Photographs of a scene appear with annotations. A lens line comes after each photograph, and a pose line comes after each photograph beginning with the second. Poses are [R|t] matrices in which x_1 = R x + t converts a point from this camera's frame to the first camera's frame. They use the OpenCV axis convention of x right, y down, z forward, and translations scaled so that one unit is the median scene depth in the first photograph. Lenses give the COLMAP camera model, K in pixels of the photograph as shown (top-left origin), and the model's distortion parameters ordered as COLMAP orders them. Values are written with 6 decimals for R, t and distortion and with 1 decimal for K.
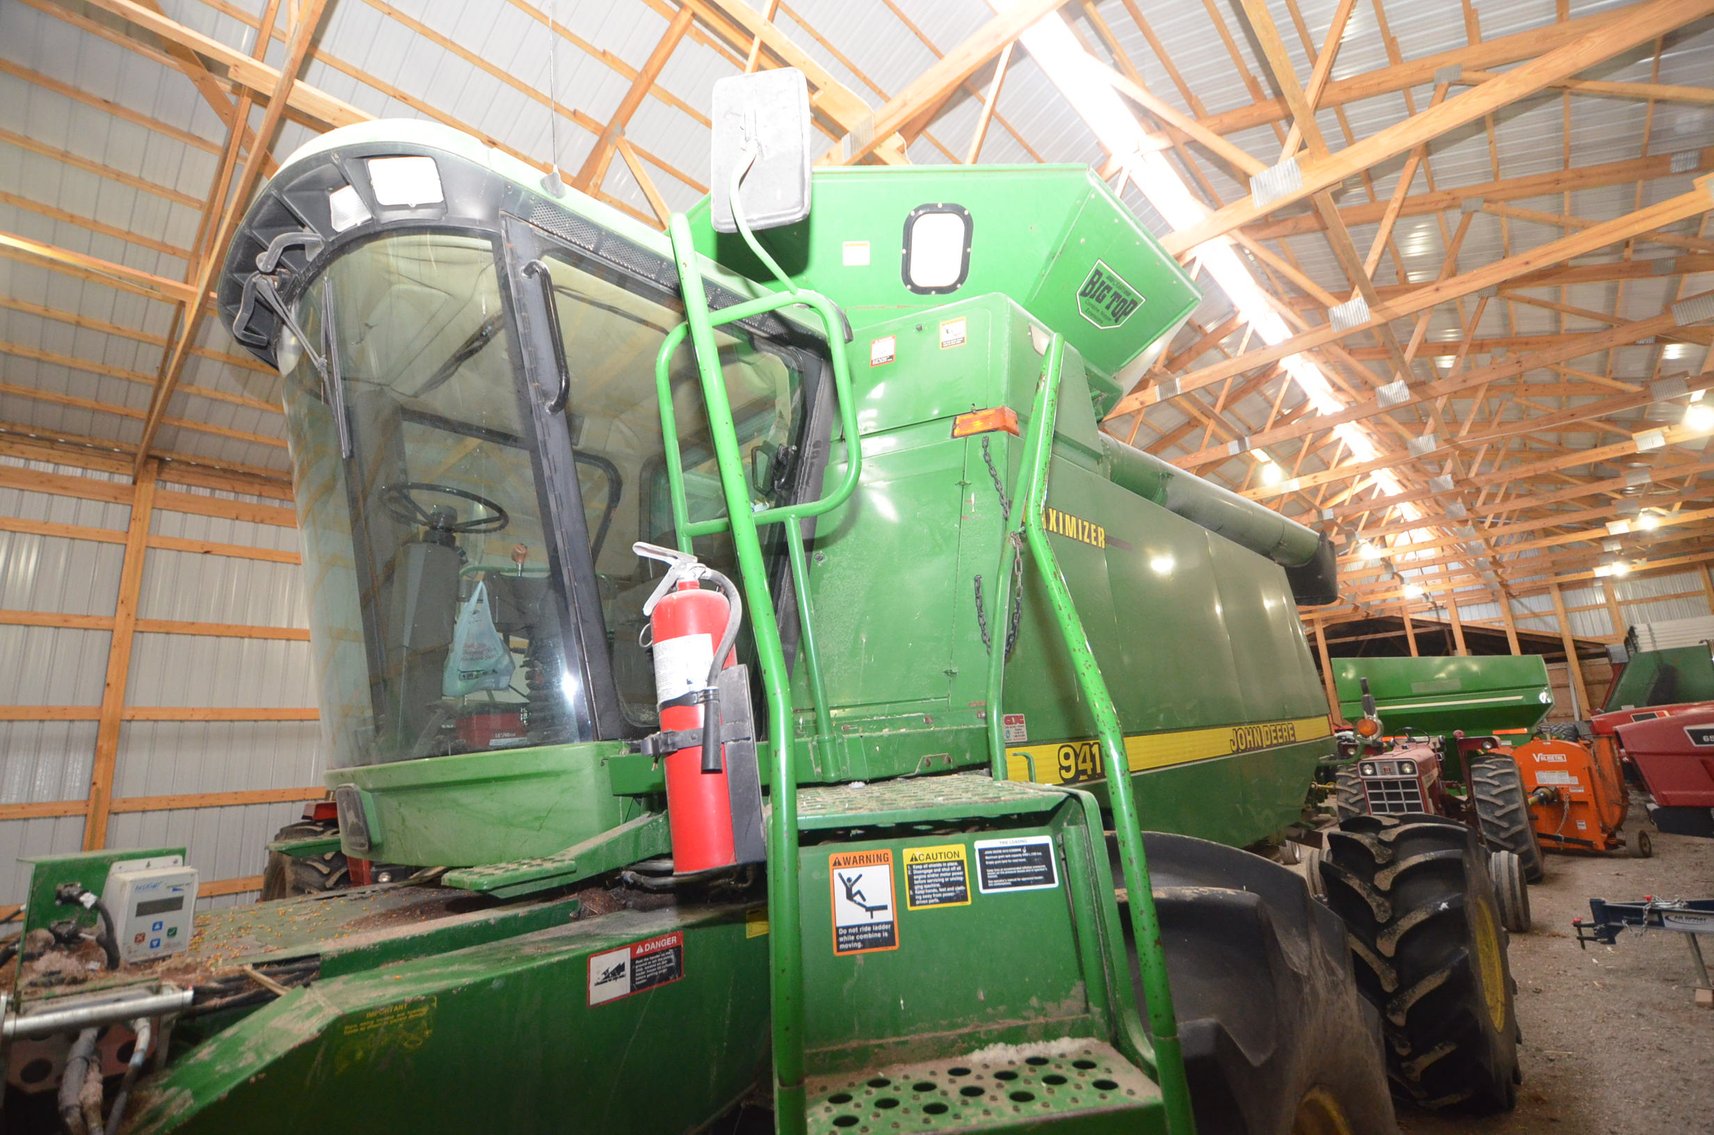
lens RADIAL K [[763.2, 0, 861.8], [0, 763.2, 580.8], [0, 0, 1]] dist [-0.009102, -0.005502]
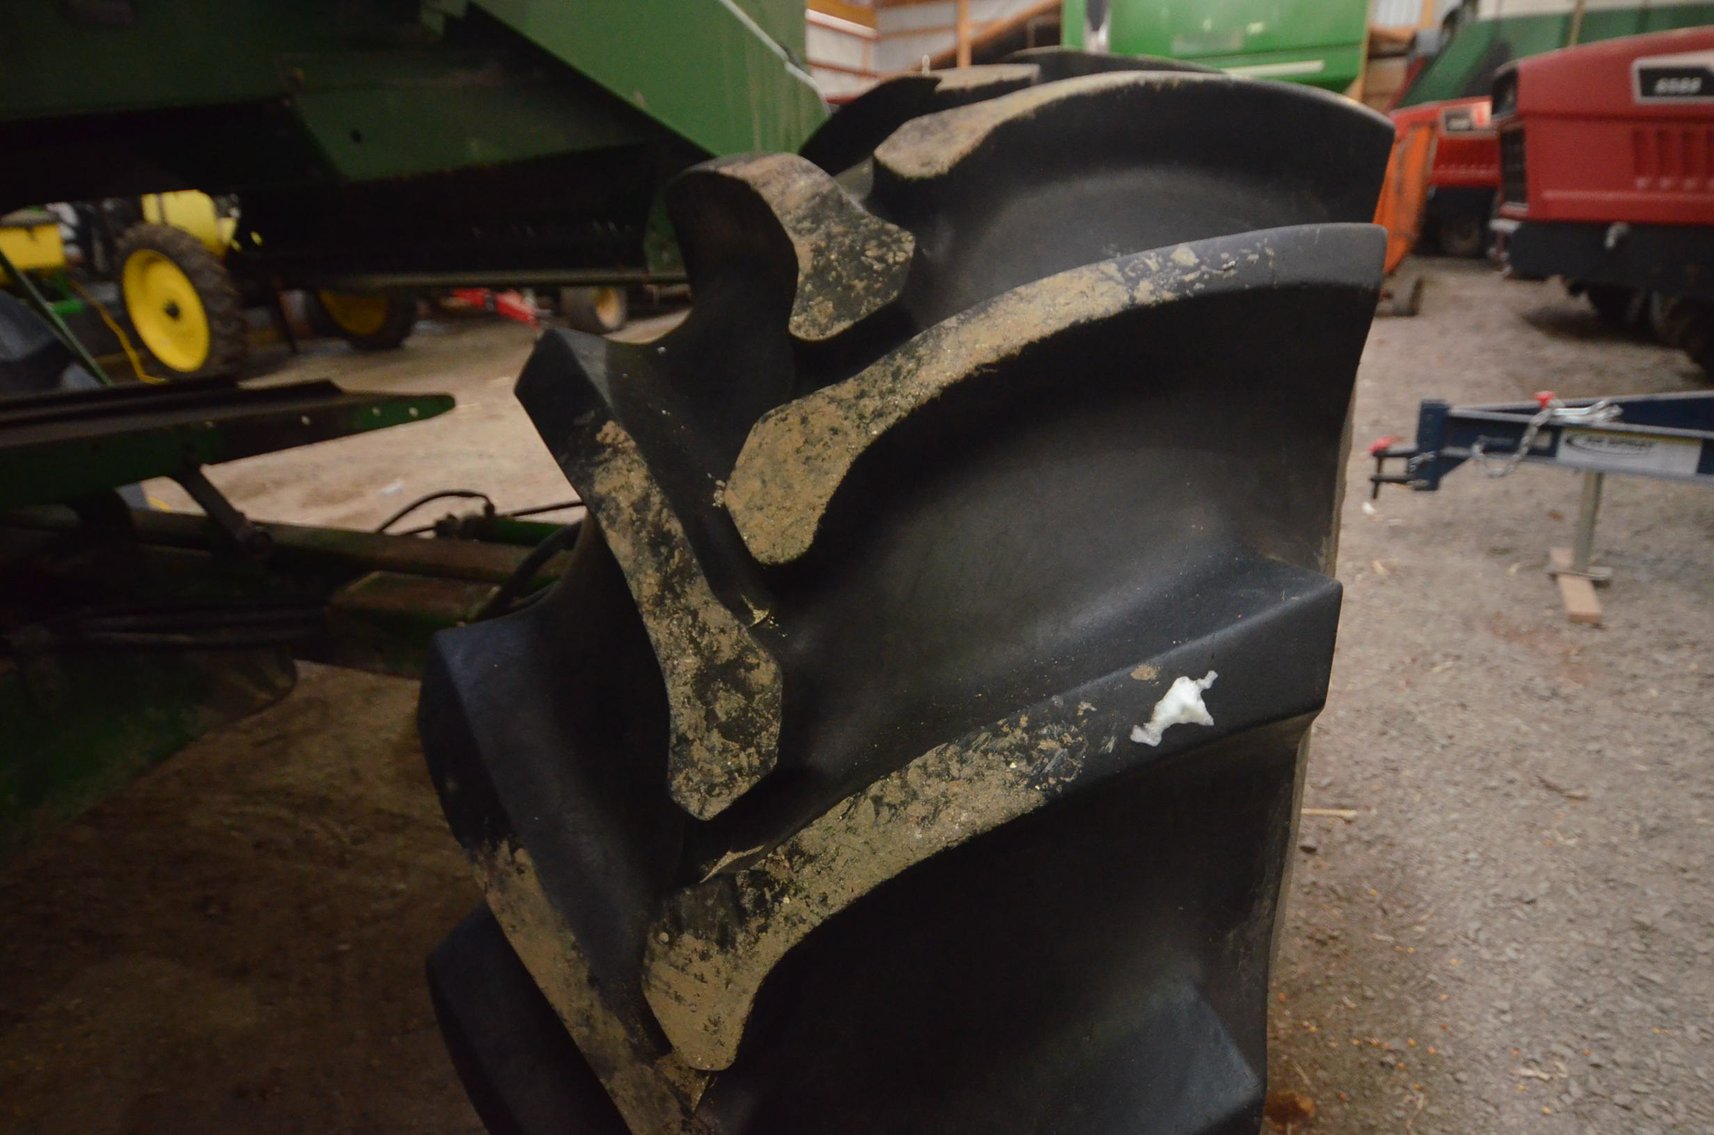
lens RADIAL K [[938.6, 0, 864.5], [0, 938.6, 574.4], [0, 0, 1]] dist [0.004160, -0.016762]
pose [[0.941600, -0.113154, 0.317154, 0.507852], [-0.084019, 0.833114, 0.546683, 0.254613], [-0.326084, -0.541403, 0.774953, 0.680098]]
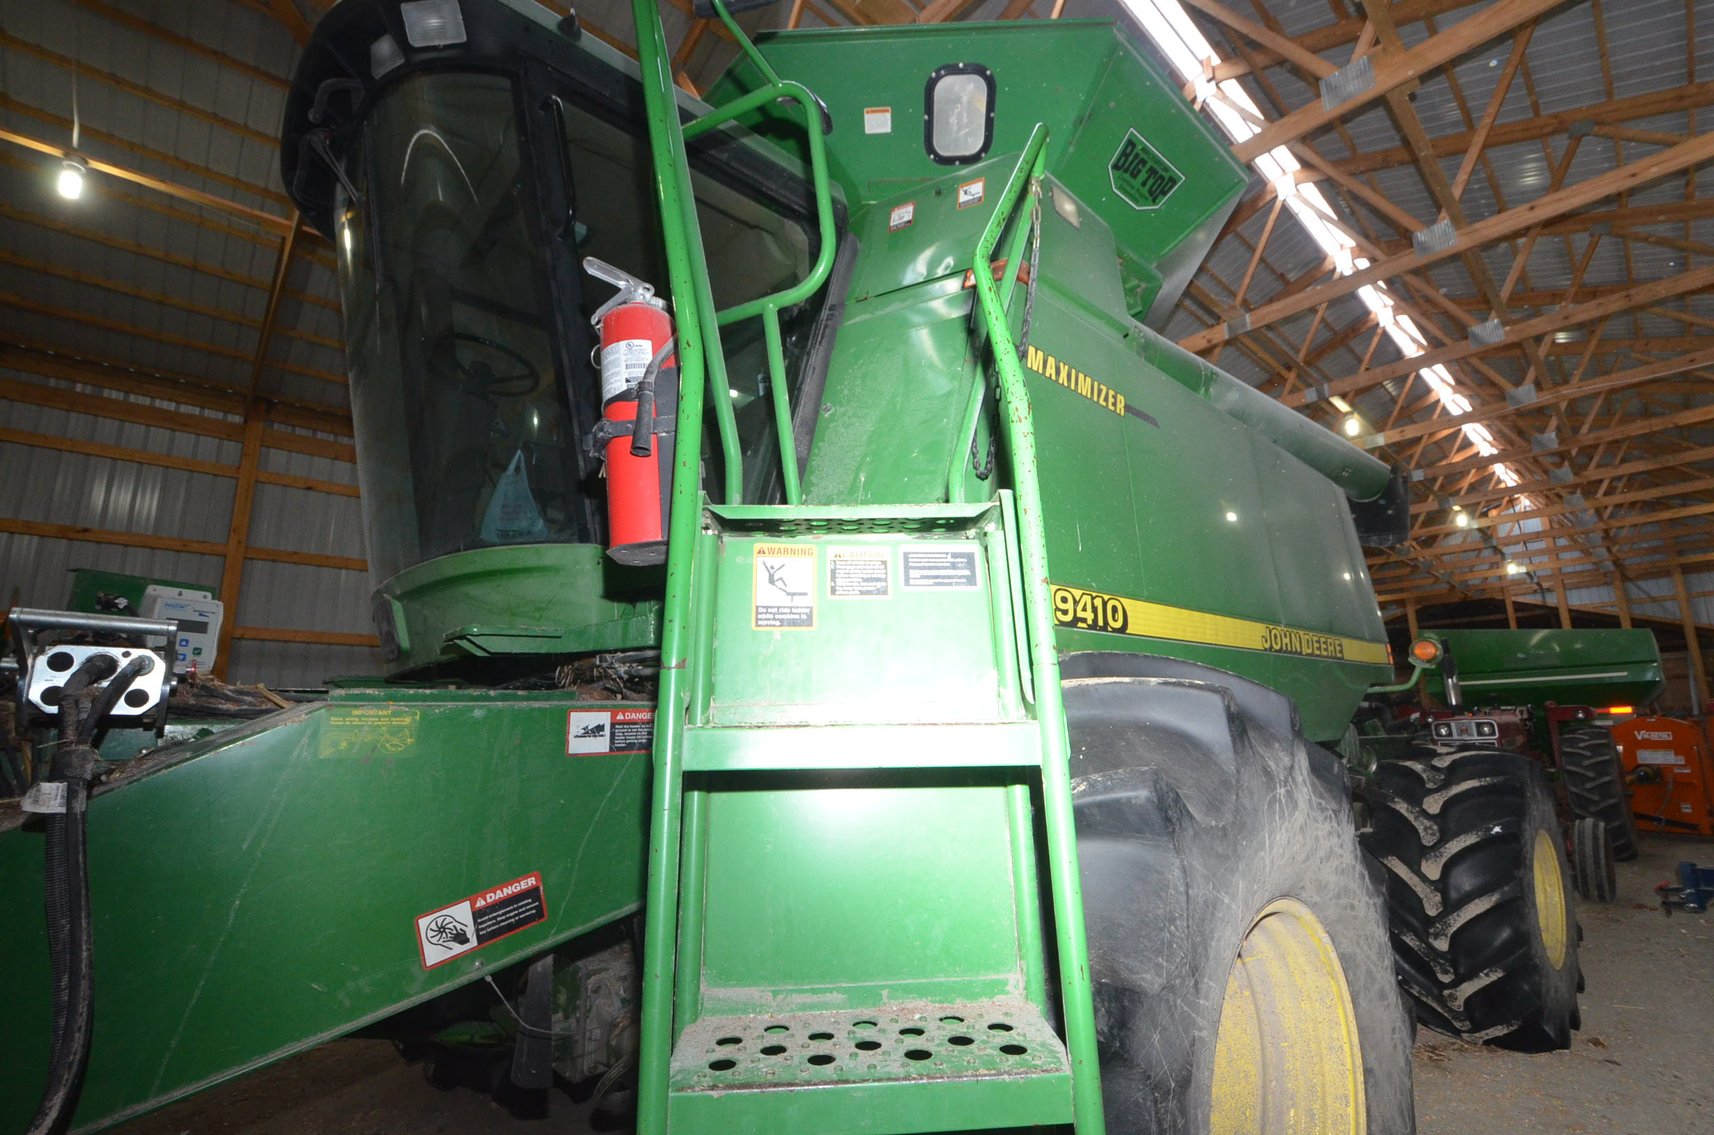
lens RADIAL K [[758.4, 0, 861.9], [0, 758.4, 570.0], [0, 0, 1]] dist [-0.006053, -0.008927]
pose [[0.995667, 0.022814, -0.090153, 0.038308], [-0.020586, 0.999461, 0.025573, 0.070630], [0.090687, -0.023607, 0.995600, -0.004392]]
